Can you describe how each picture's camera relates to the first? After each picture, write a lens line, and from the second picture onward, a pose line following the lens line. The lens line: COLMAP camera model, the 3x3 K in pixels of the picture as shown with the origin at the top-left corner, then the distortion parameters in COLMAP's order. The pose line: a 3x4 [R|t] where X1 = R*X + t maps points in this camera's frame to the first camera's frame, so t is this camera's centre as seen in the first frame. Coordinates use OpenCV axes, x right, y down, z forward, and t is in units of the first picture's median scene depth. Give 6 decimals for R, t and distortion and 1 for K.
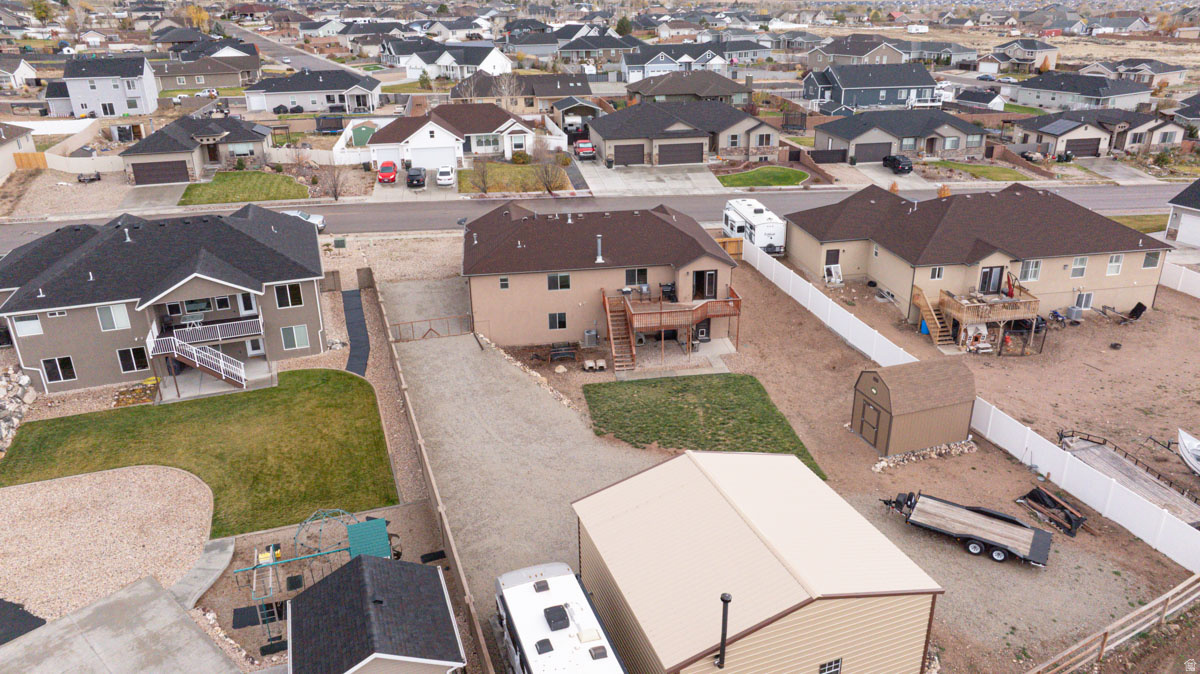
lens RADIAL K [[840.1, 0, 603.8], [0, 840.1, 339.8], [0, 0, 1]] dist [-0.037275, 0.033911]
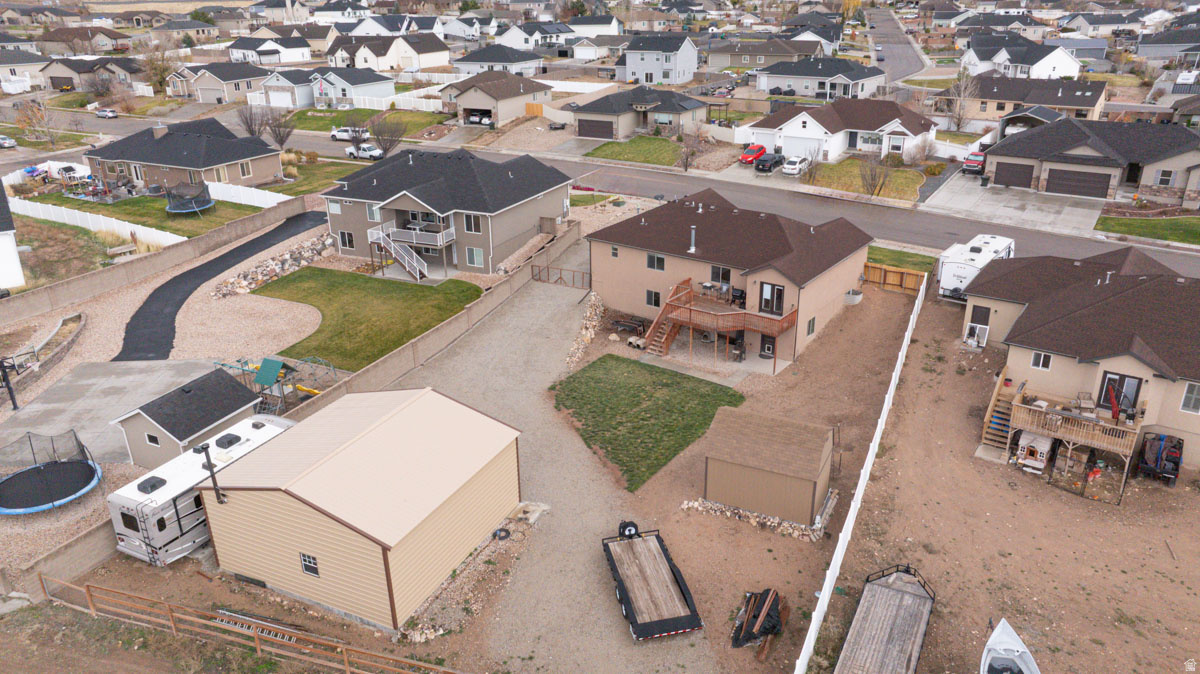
lens RADIAL K [[840.1, 0, 602.1], [0, 840.1, 331.9], [0, 0, 1]] dist [-0.037275, 0.033911]
pose [[0.707396, 0.271513, -0.652588, 0.603563], [-0.268096, 0.957353, 0.107700, -0.078952], [0.653999, 0.098770, 0.750020, 0.162813]]
